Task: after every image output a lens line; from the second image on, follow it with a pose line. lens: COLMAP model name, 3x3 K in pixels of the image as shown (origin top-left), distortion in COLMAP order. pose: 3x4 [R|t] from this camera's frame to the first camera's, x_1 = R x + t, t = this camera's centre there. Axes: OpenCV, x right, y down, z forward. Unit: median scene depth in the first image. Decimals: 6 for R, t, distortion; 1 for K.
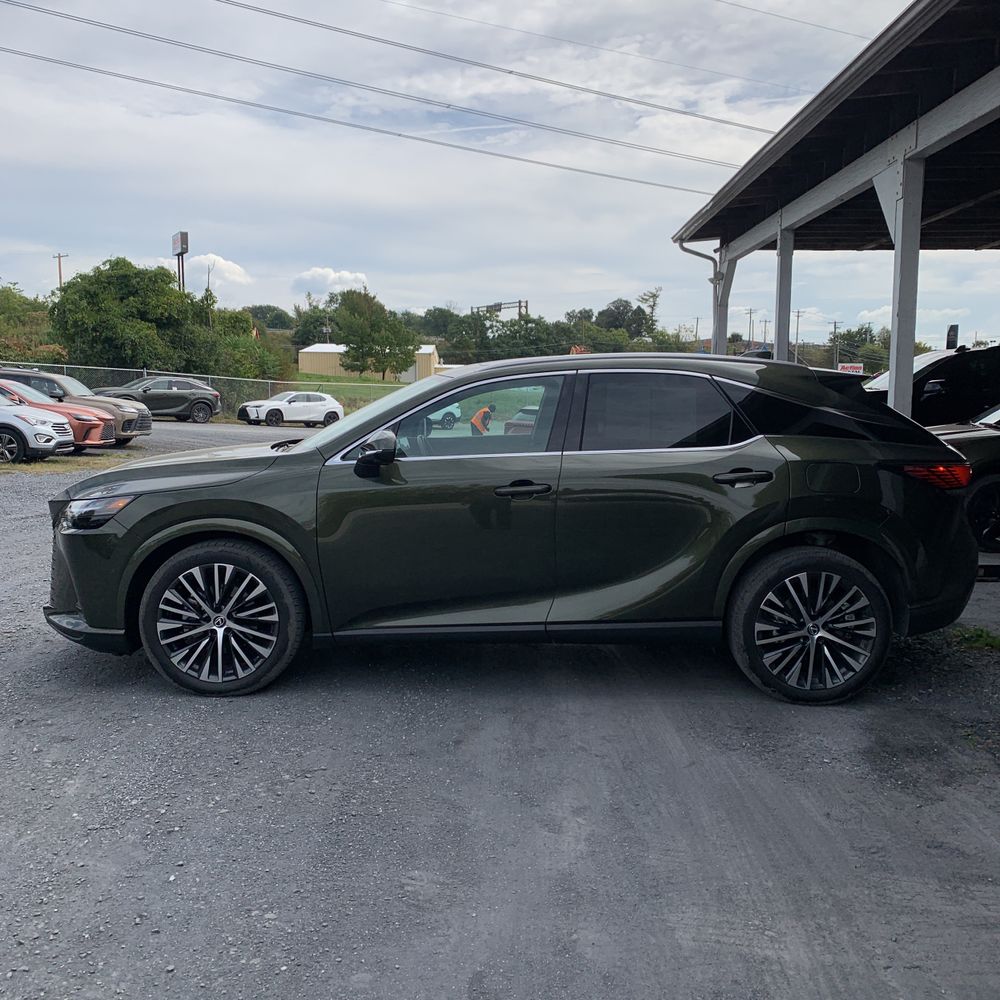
lens RADIAL K [[1012.7, 0, 511.7], [0, 1012.7, 497.9], [0, 0, 1]] dist [0.006319, 0.000667]
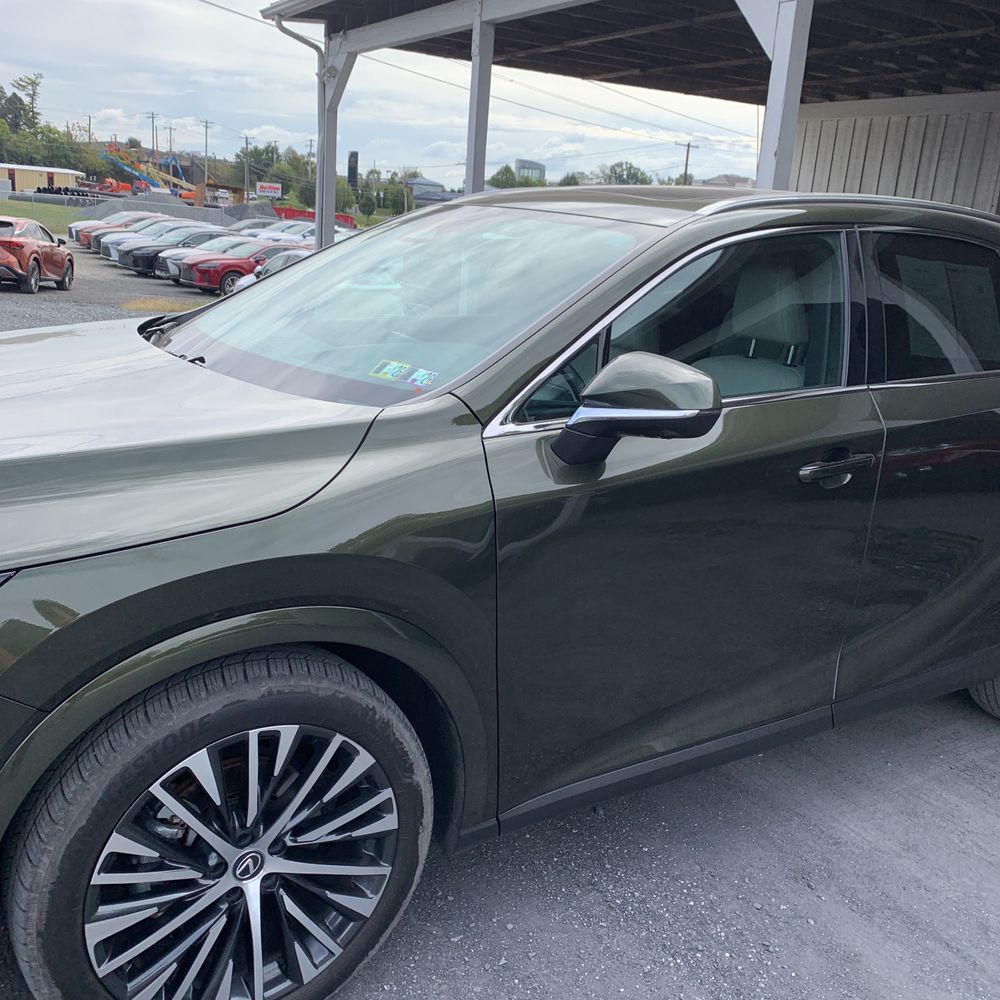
lens RADIAL K [[1012.7, 0, 511.7], [0, 1012.7, 497.9], [0, 0, 1]] dist [0.006319, 0.000667]
pose [[0.846428, -0.083233, 0.525958, -0.150370], [-0.008797, 0.985388, 0.170095, -0.030100], [-0.532430, -0.148600, 0.833328, 0.249256]]
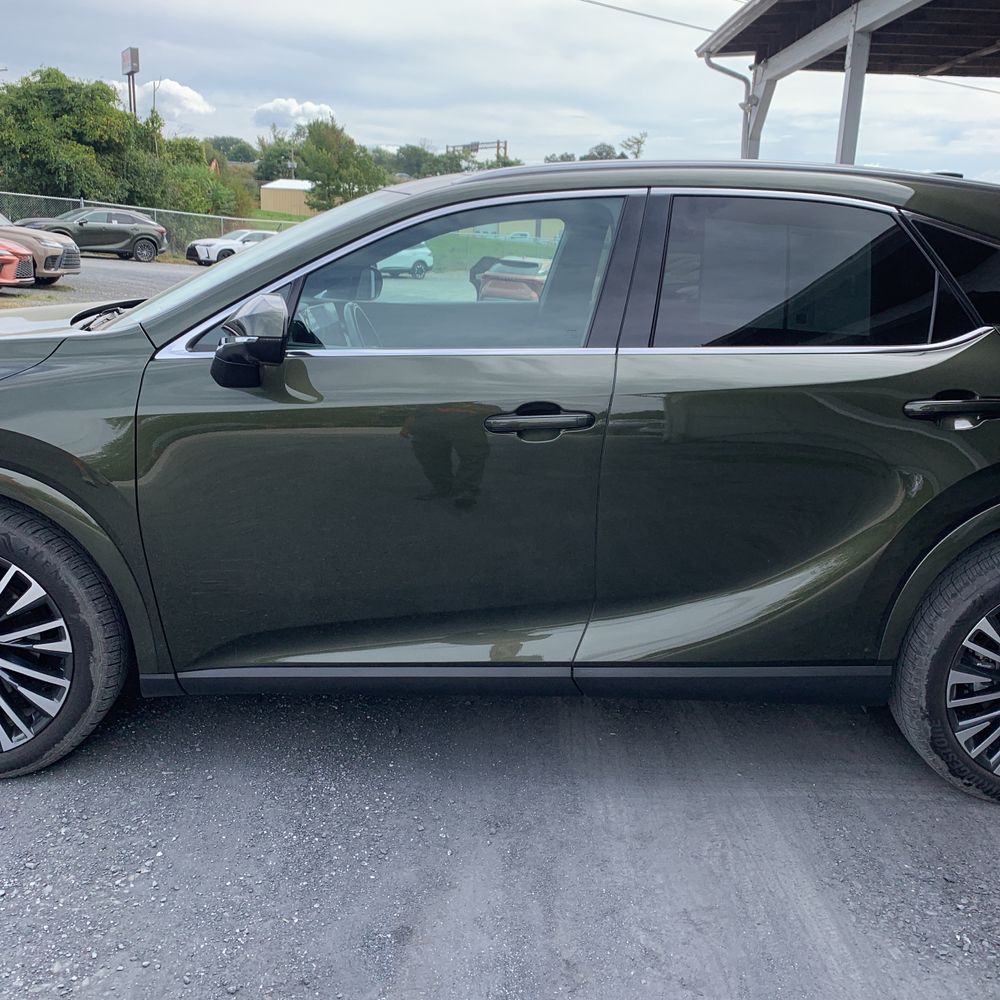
lens RADIAL K [[1027.2, 0, 522.8], [0, 1027.2, 495.9], [0, 0, 1]] dist [-0.013414, 0.015283]
pose [[0.998823, 0.025494, 0.041256, -0.006912], [-0.030995, 0.989843, 0.138743, -0.015892], [-0.037300, -0.139859, 0.989469, 0.178972]]
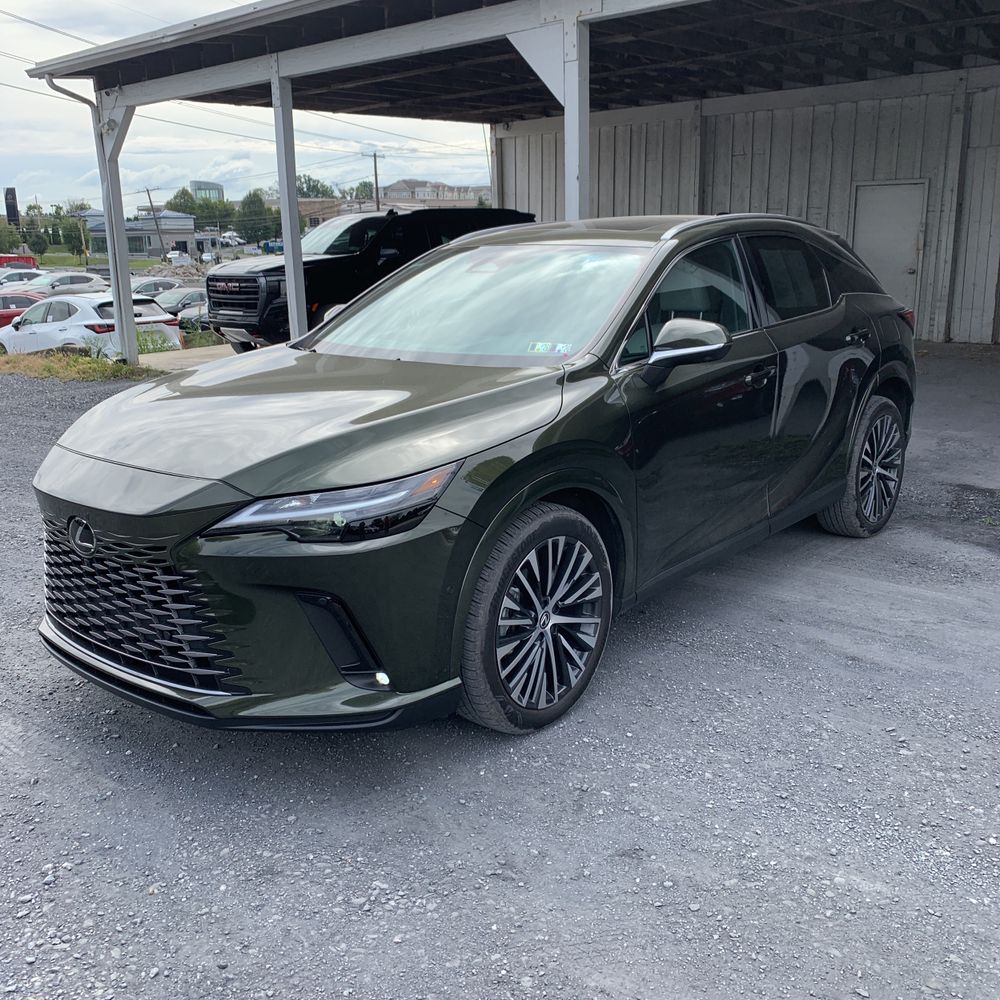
lens RADIAL K [[1007.2, 0, 500.0], [0, 1007.2, 500.0], [0, 0, 1]] dist [0.019287, -0.001884]
pose [[0.667386, -0.204607, 0.716053, -0.299542], [0.110314, 0.978071, 0.176660, -0.031565], [-0.736496, -0.038909, 0.675322, 0.214959]]
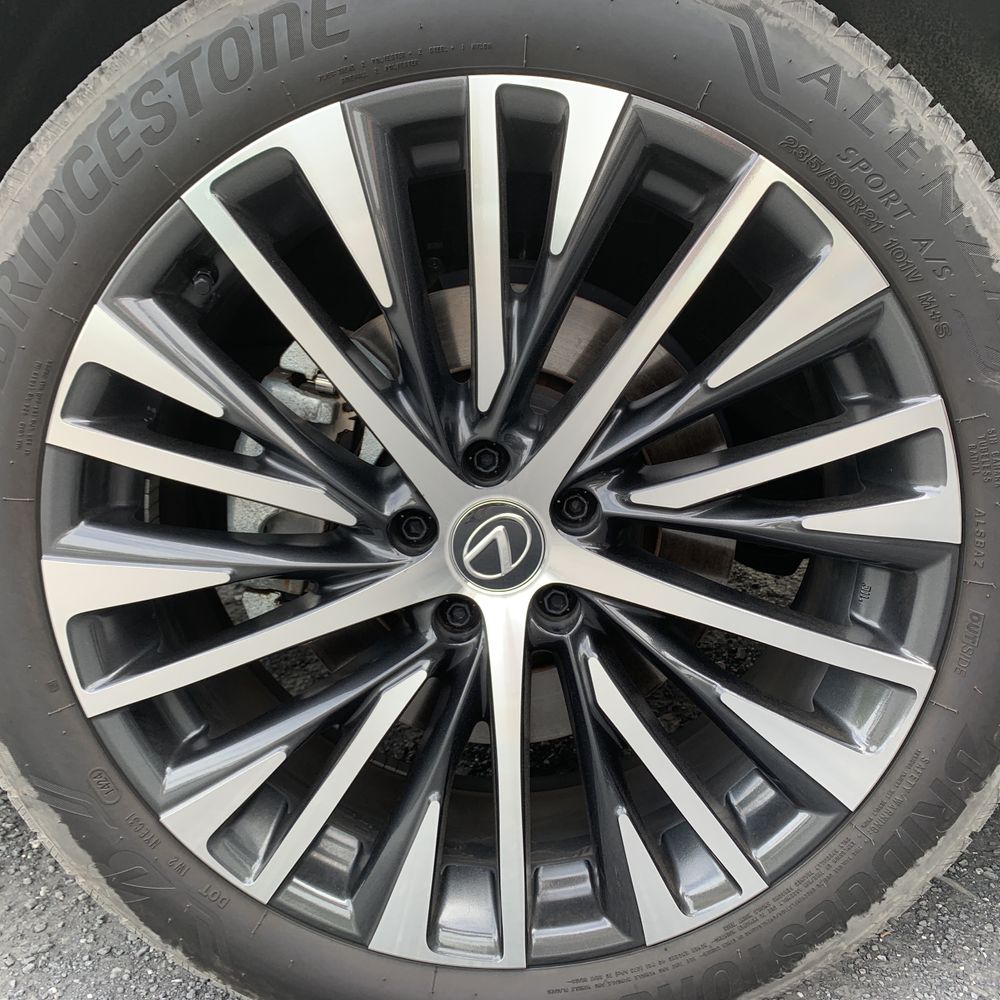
lens RADIAL K [[1027.6, 0, 513.8], [0, 1027.6, 501.6], [0, 0, 1]] dist [0.014124, -0.014181]
pose [[0.998092, -0.006320, -0.061413, -0.106196], [0.013163, 0.993658, 0.111669, 0.038536], [0.060318, -0.112265, 0.991846, 0.330001]]
